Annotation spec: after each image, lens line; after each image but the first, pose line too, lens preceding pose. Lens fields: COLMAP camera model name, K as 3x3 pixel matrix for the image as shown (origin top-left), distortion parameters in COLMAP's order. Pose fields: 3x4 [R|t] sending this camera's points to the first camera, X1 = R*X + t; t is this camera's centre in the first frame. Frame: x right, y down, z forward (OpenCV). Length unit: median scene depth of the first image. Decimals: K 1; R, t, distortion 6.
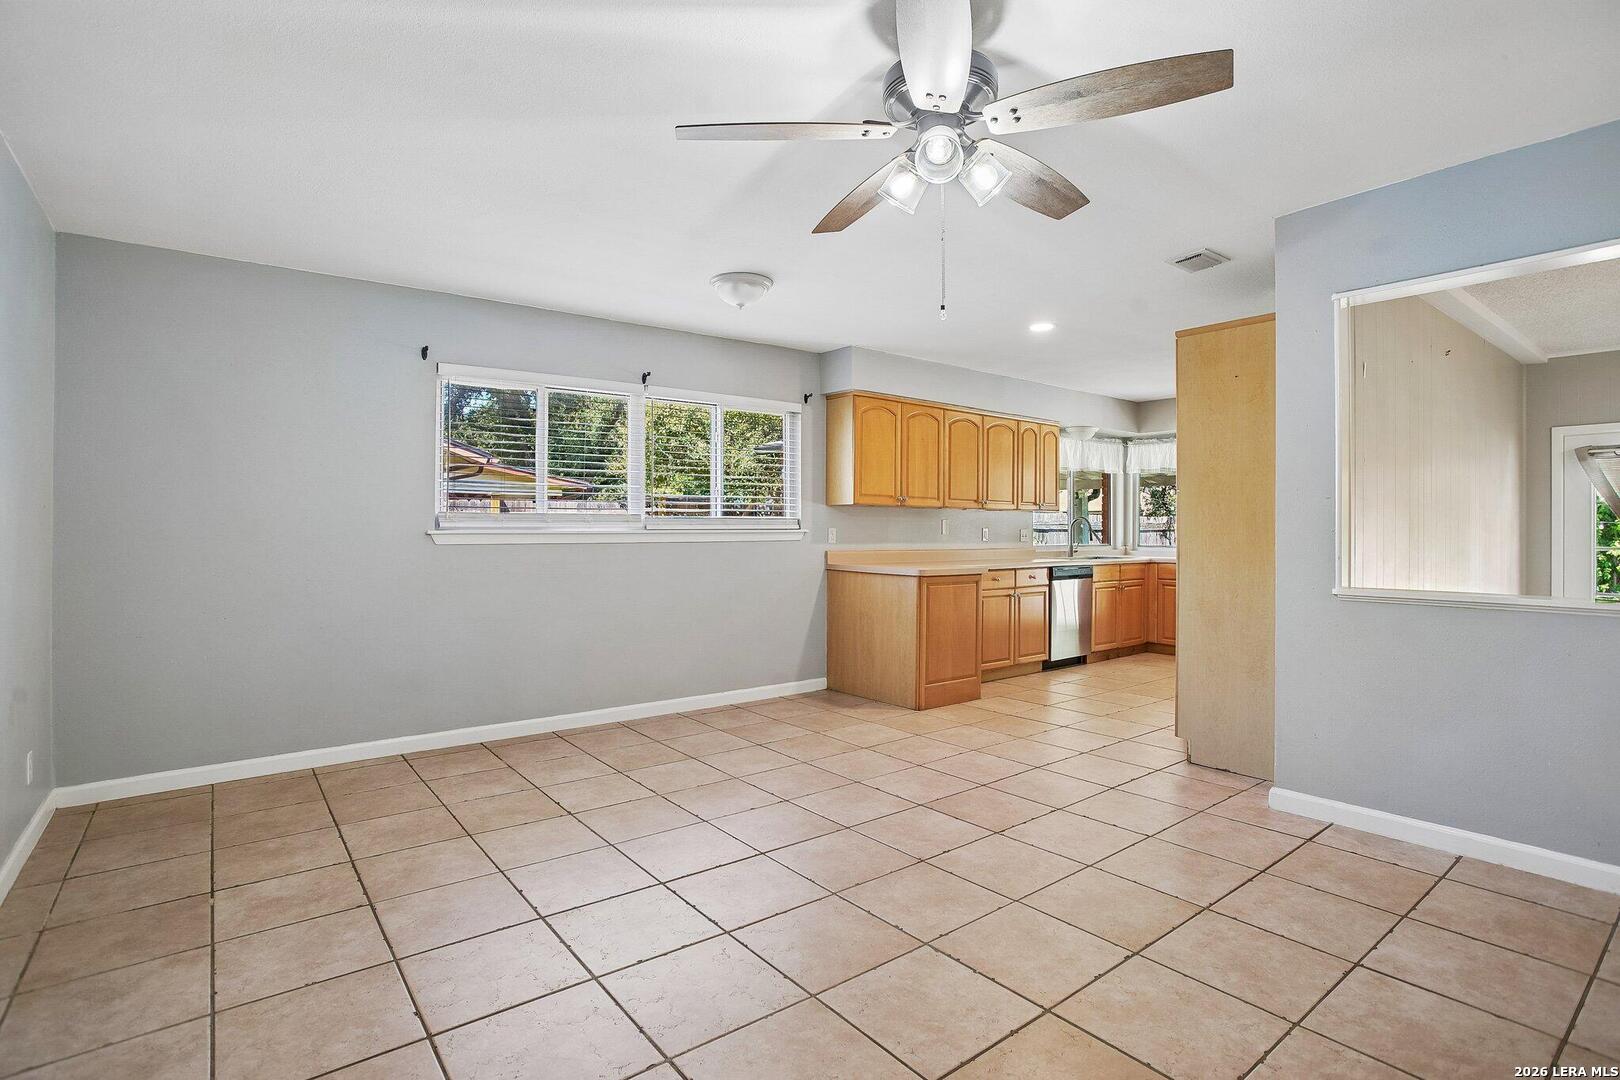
lens RADIAL K [[798.5, 0, 807.3], [0, 798.5, 516.6], [0, 0, 1]] dist [-0.075851, 0.032429]
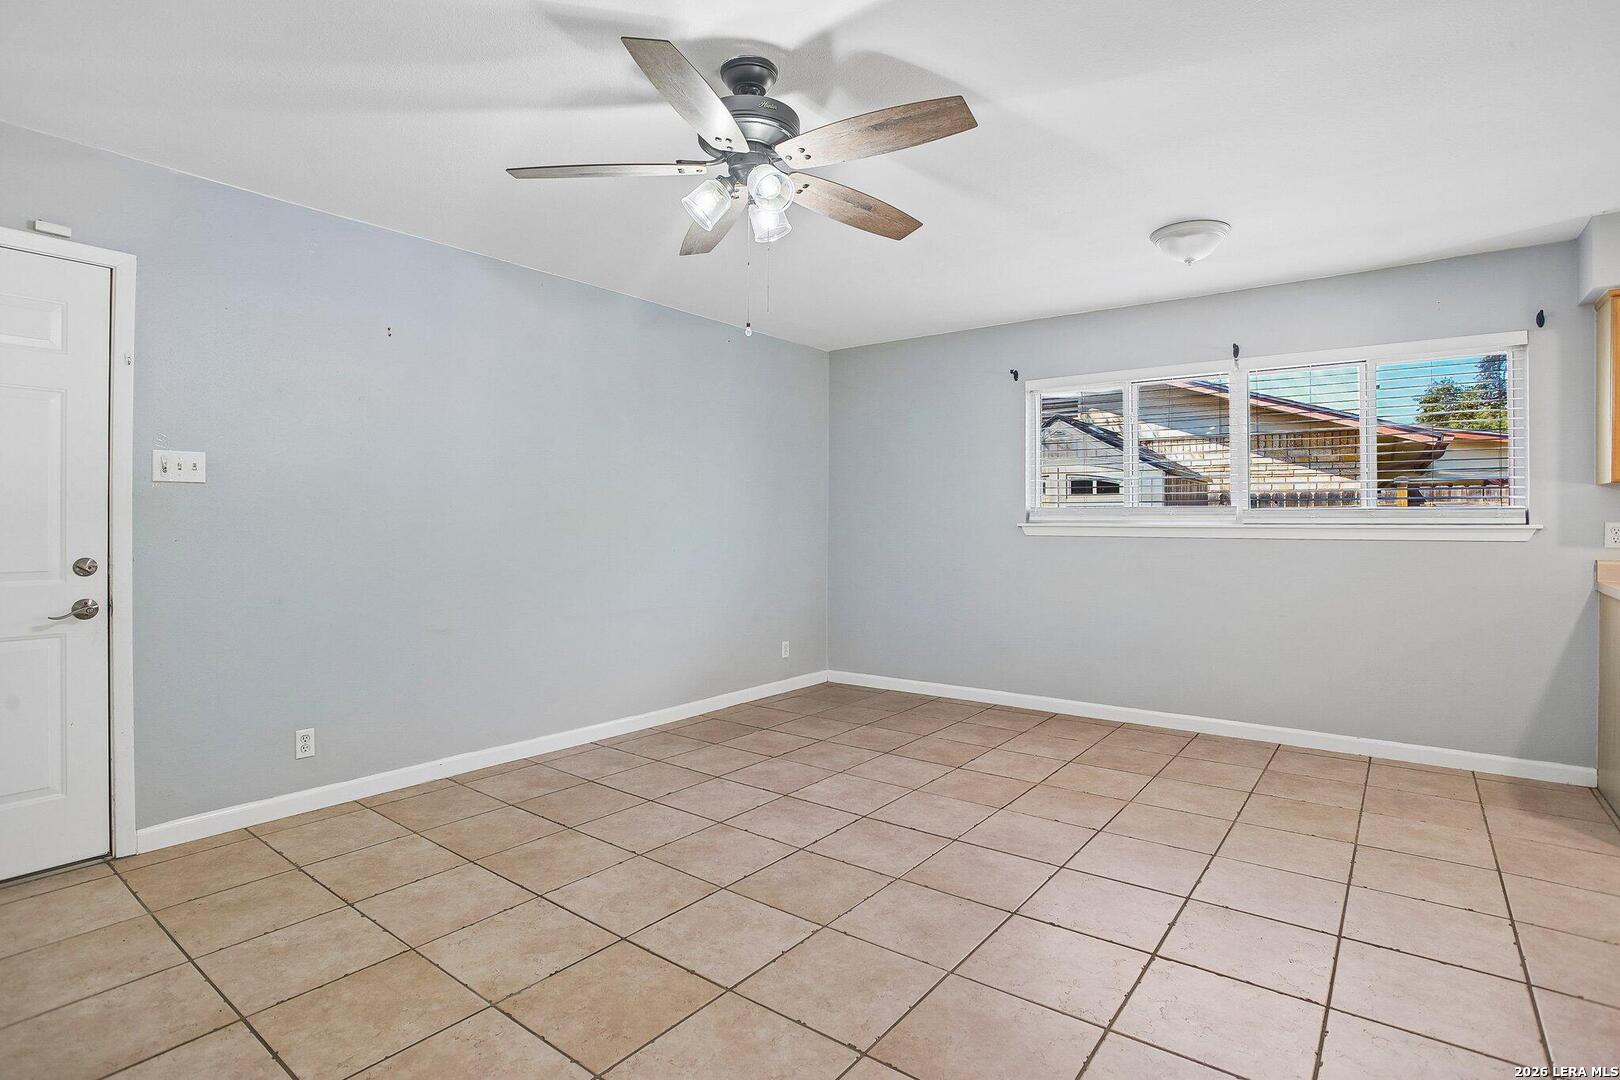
lens RADIAL K [[798.5, 0, 807.3], [0, 798.5, 516.6], [0, 0, 1]] dist [-0.075851, 0.032429]
pose [[0.254856, -0.004292, -0.966969, 0.619654], [0.013020, 0.999915, -0.001006, 0.003414], [0.966891, -0.012334, 0.254891, 0.388088]]
